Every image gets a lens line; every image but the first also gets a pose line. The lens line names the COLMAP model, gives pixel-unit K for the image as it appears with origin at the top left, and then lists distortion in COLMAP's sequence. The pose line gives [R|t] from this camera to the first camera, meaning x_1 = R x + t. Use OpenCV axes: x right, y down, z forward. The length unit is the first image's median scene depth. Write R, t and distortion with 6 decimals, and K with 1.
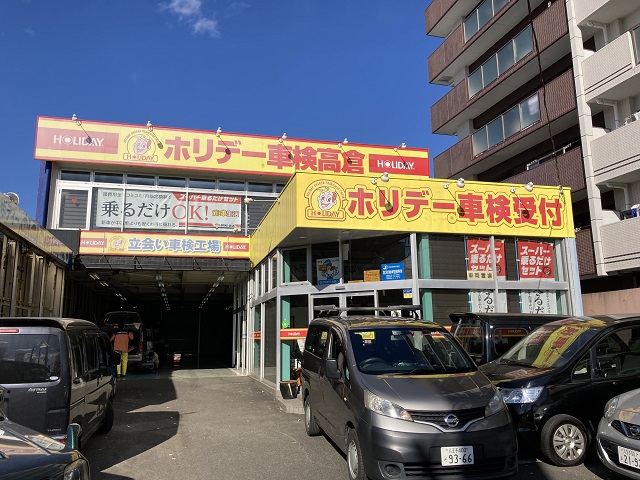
lens RADIAL K [[519.4, 0, 320.3], [0, 519.4, 234.2], [0, 0, 1]] dist [0.011325, 0.000585]
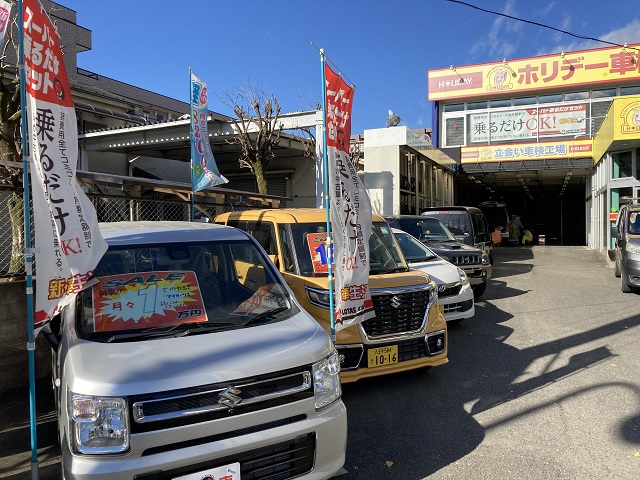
lens RADIAL K [[519.4, 0, 320.3], [0, 519.4, 234.2], [0, 0, 1]] dist [0.011325, 0.000585]
pose [[0.781619, 0.017239, -0.623518, 0.133494], [0.115174, 0.978441, 0.171429, -0.060735], [0.613030, -0.205805, 0.762783, -0.375980]]
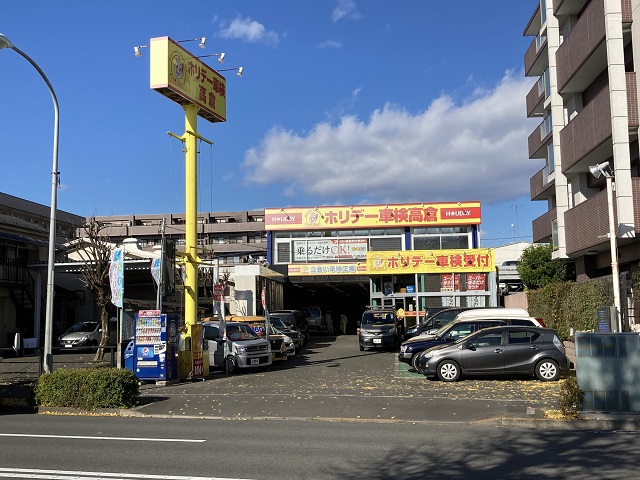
lens RADIAL K [[756.7, 0, 320.0], [0, 756.7, 240.0], [0, 0, 1]] dist [0.188993, 0.001078]
pose [[0.934552, -0.039541, -0.353622, 0.678212], [0.072649, 0.994076, 0.080841, -0.318567], [0.348330, -0.101240, 0.931889, -1.635177]]
